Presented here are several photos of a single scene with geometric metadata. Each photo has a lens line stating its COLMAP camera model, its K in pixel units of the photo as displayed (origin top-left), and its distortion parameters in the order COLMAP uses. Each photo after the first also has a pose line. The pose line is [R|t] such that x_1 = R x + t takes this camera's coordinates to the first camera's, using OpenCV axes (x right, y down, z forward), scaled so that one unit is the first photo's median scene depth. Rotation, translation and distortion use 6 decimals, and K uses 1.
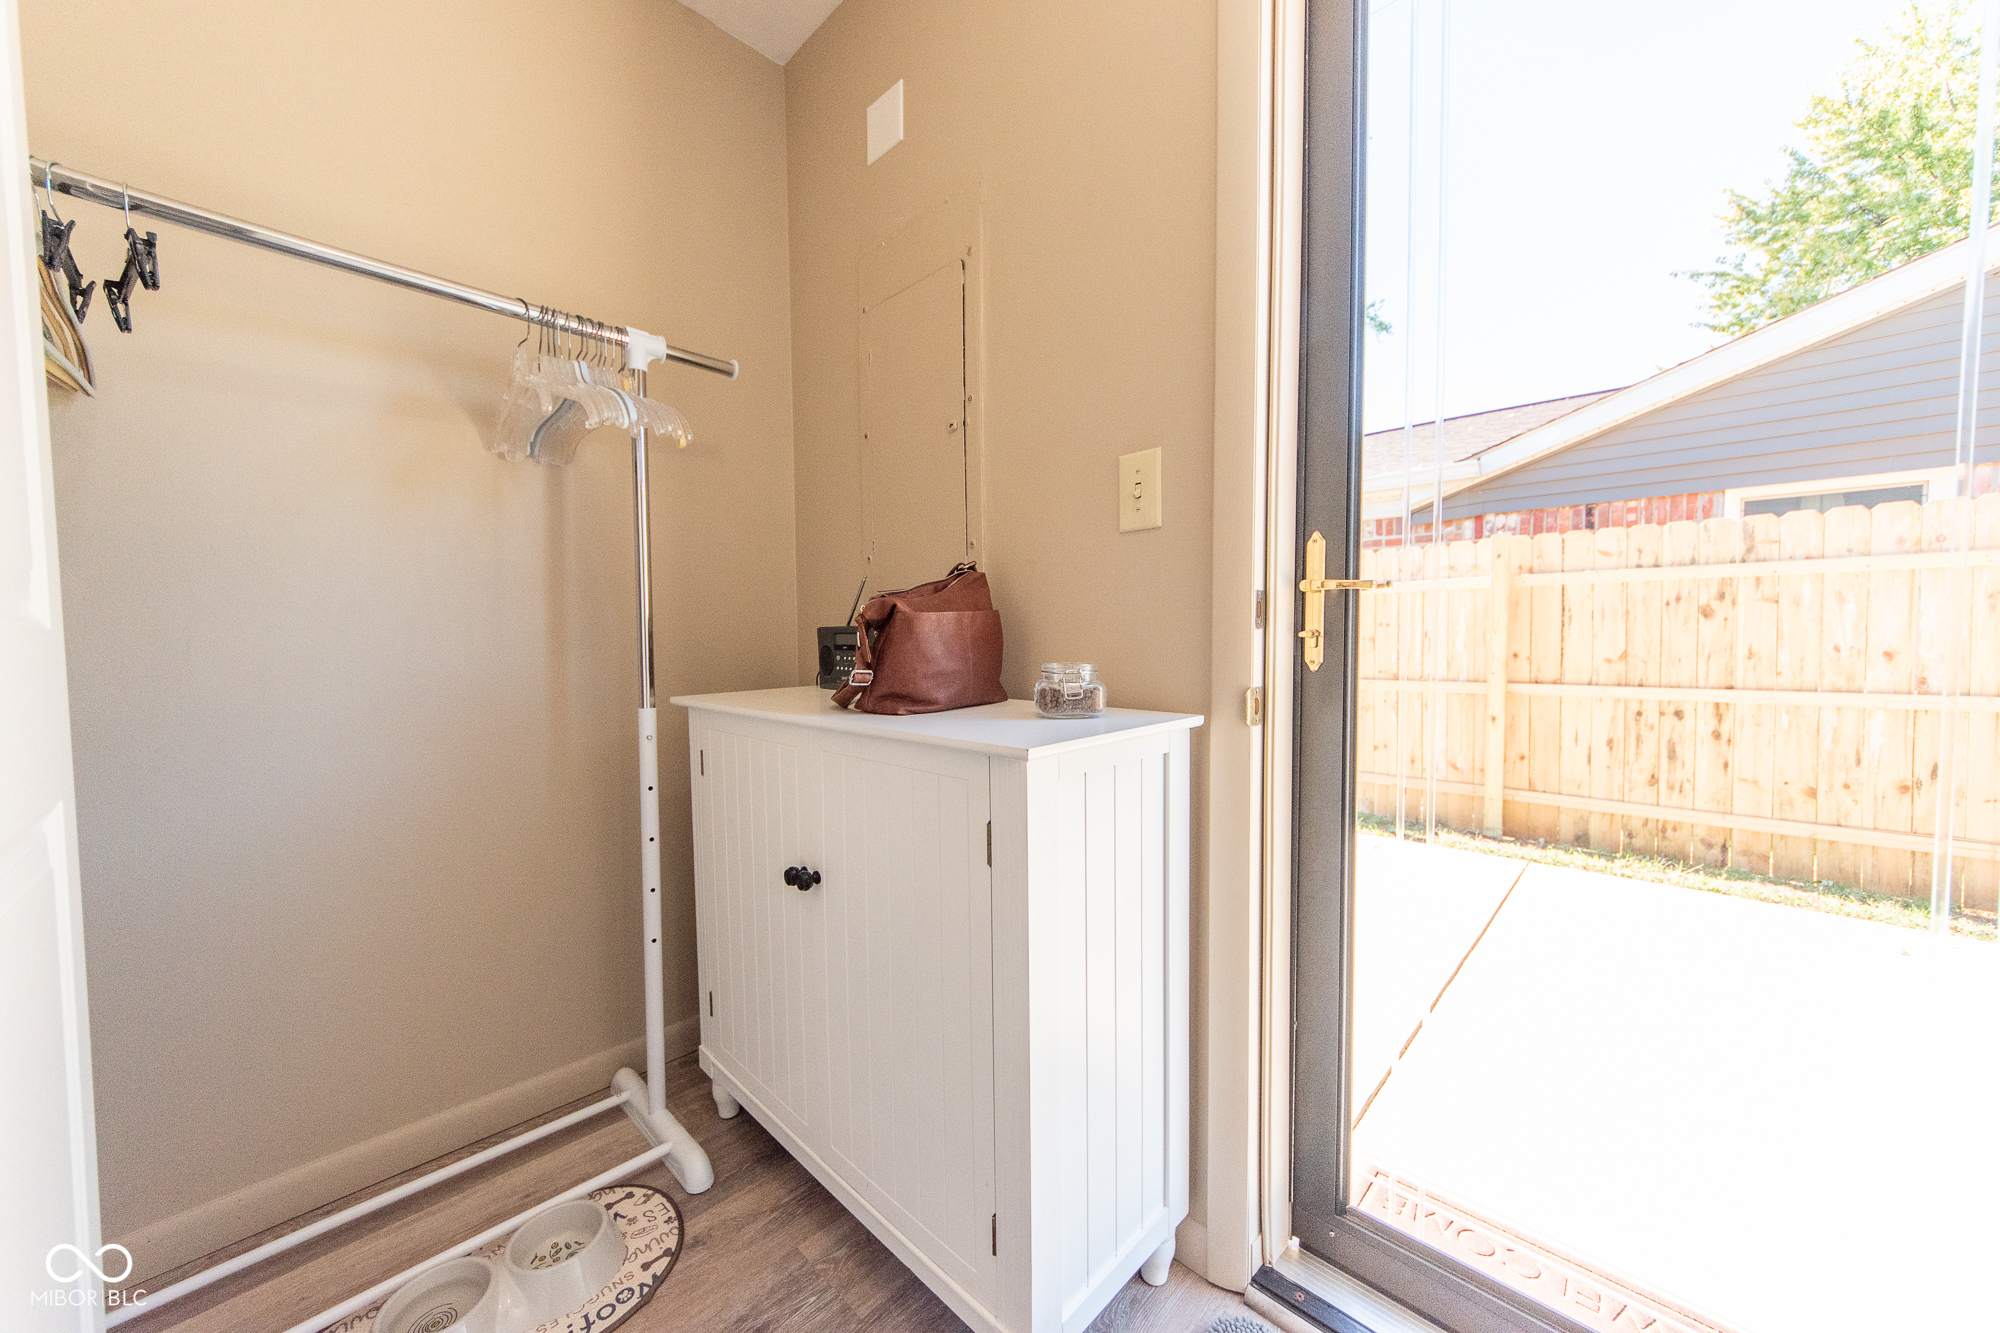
lens RADIAL K [[716.1, 0, 999.4], [0, 716.1, 667.8], [0, 0, 1]] dist [-0.004529, -0.000986]
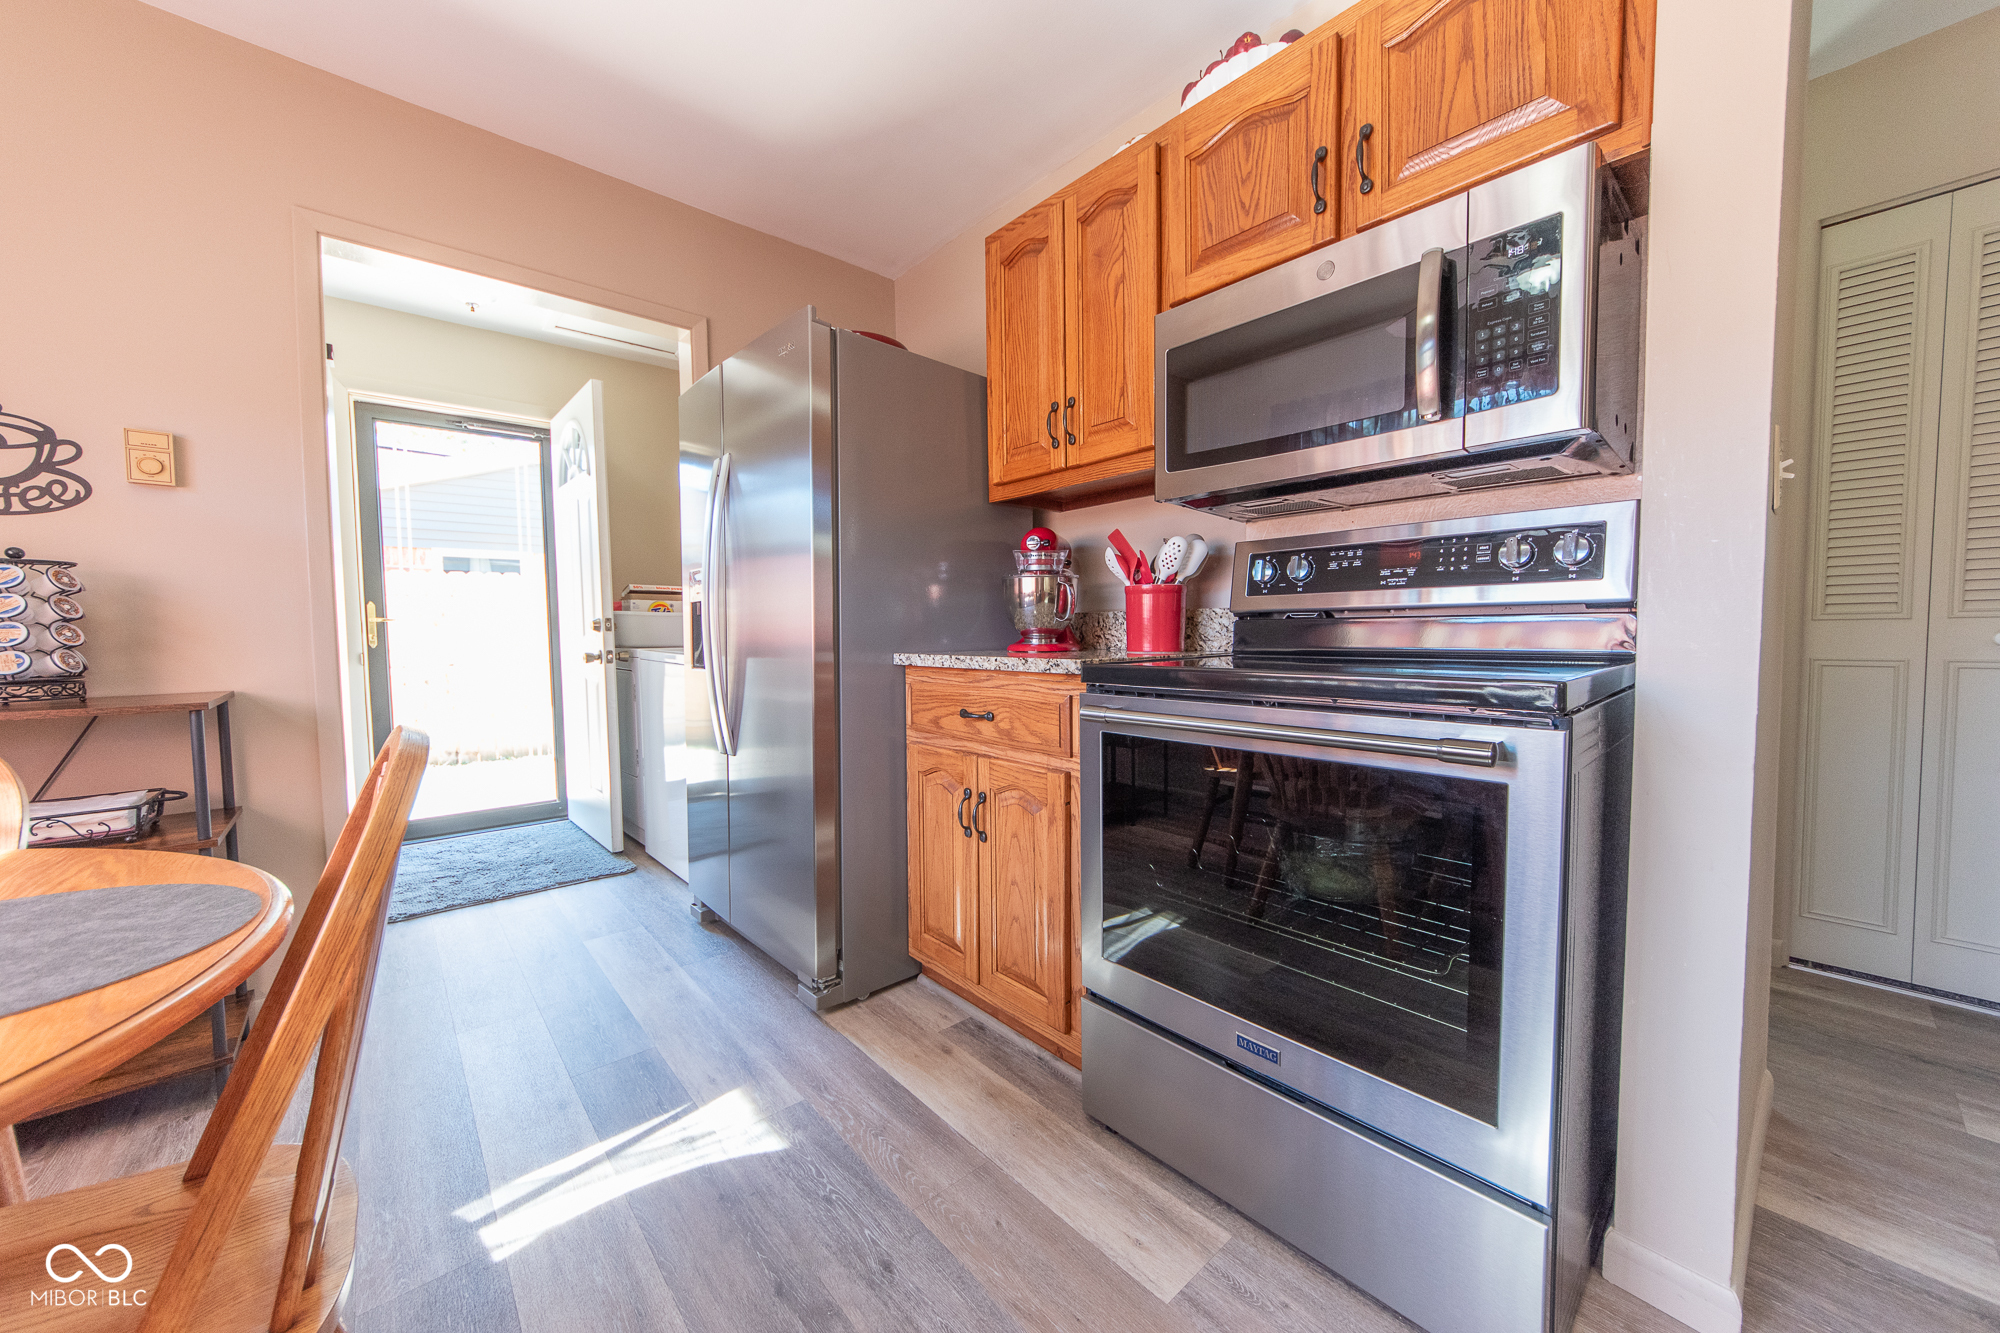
lens RADIAL K [[716.1, 0, 1004.7], [0, 716.1, 669.4], [0, 0, 1]] dist [-0.004529, -0.000986]
pose [[0.072306, -0.052726, 0.995988, -0.669598], [0.055005, 0.997293, 0.048802, 0.026872], [-0.995865, 0.051255, 0.075010, -0.529451]]
